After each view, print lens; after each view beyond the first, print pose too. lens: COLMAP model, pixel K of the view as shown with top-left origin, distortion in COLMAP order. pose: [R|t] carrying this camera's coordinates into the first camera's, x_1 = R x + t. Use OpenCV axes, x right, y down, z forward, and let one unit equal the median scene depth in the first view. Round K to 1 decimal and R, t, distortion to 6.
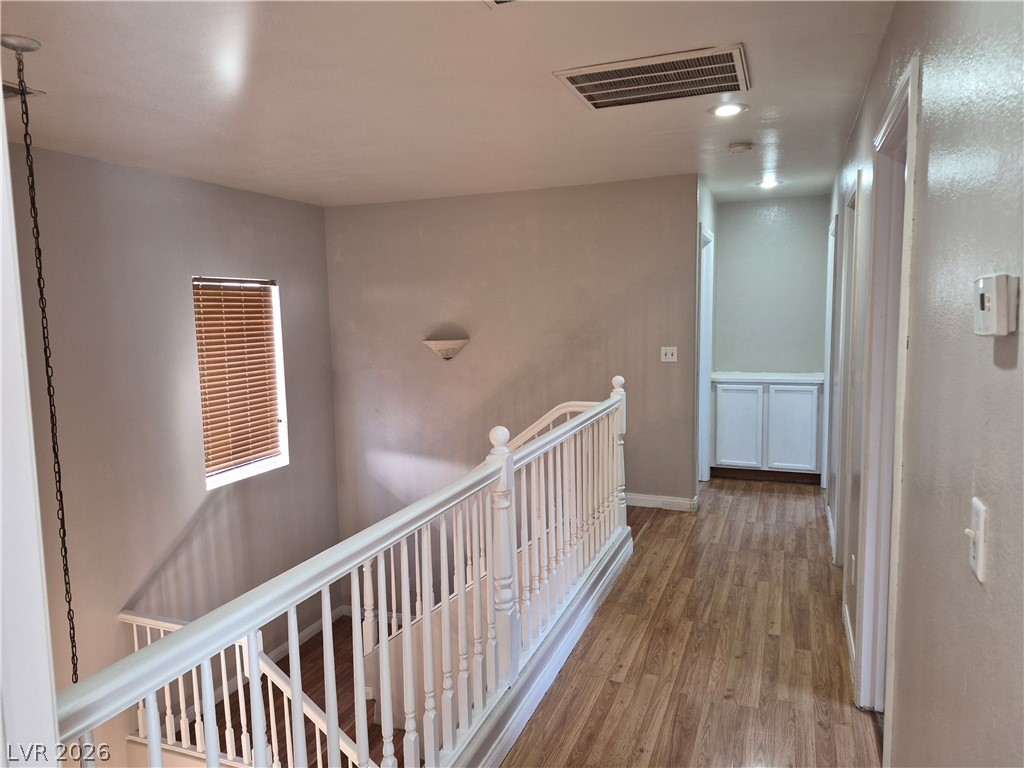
lens RADIAL K [[710.5, 0, 511.4], [0, 710.5, 384.5], [0, 0, 1]] dist [0.061363, -0.061303]
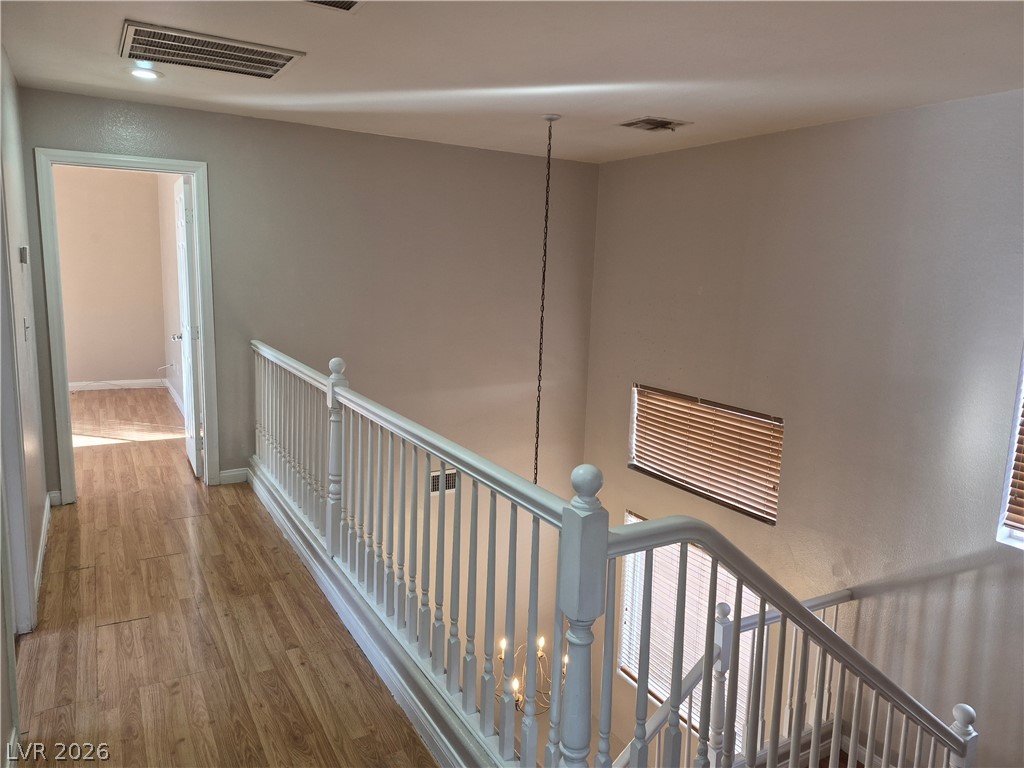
lens RADIAL K [[724.5, 0, 486.7], [0, 724.5, 350.8], [0, 0, 1]] dist [0.001360, -0.000912]
pose [[-0.640265, 0.097421, -0.761951, 0.674781], [-0.108479, 0.970517, 0.215242, -0.211333], [0.760456, 0.220467, -0.610820, 1.687092]]
